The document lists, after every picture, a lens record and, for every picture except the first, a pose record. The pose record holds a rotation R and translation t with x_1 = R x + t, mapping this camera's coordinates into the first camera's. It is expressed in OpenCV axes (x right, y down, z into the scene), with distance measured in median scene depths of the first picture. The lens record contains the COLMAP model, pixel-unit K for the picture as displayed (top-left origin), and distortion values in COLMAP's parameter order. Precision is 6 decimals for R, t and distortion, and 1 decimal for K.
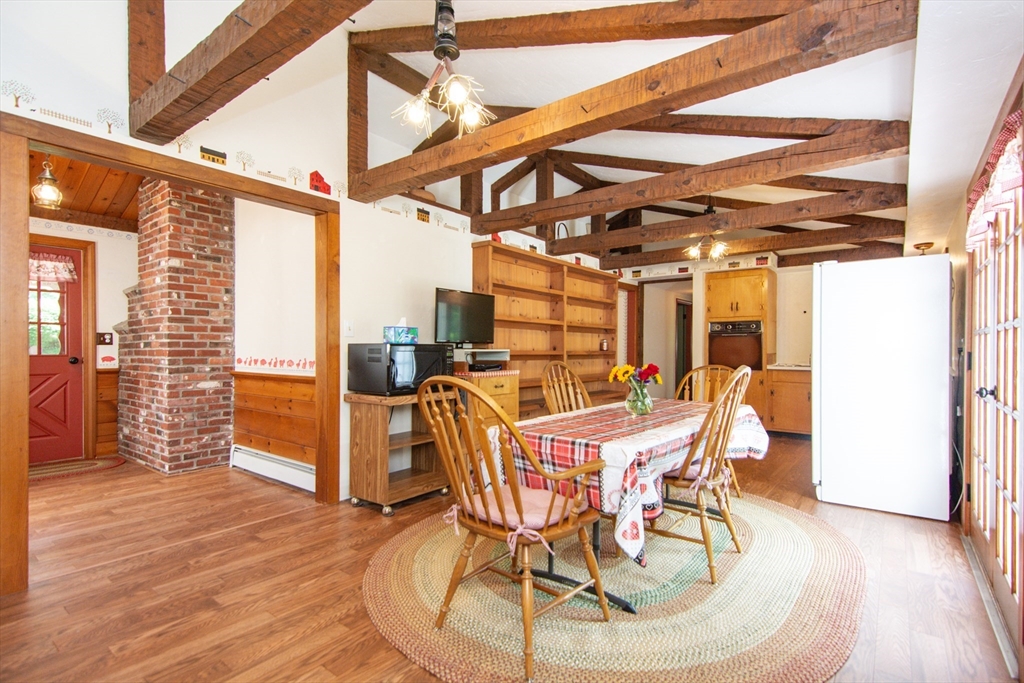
lens RADIAL K [[485.1, 0, 503.5], [0, 485.1, 345.6], [0, 0, 1]] dist [0.018530, -0.006553]
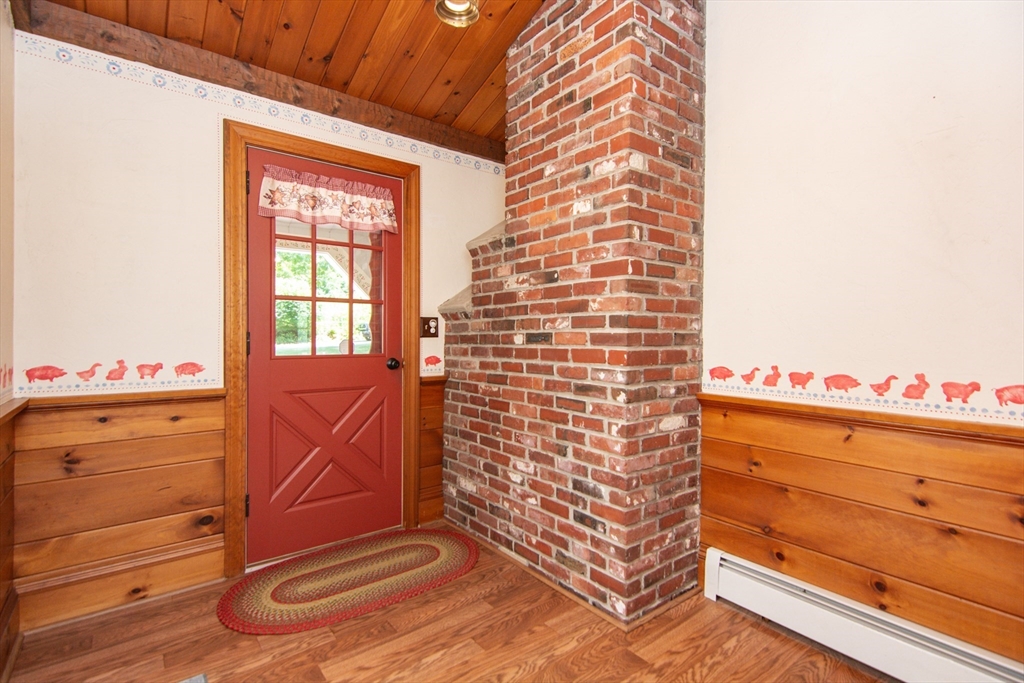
lens RADIAL K [[485.1, 0, 526.3], [0, 485.1, 333.7], [0, 0, 1]] dist [0.018530, -0.006553]
pose [[0.971656, 0.002535, -0.236385, -0.604892], [-0.002752, 0.999996, -0.000587, -0.006505], [0.236383, 0.001221, 0.971659, 0.483485]]
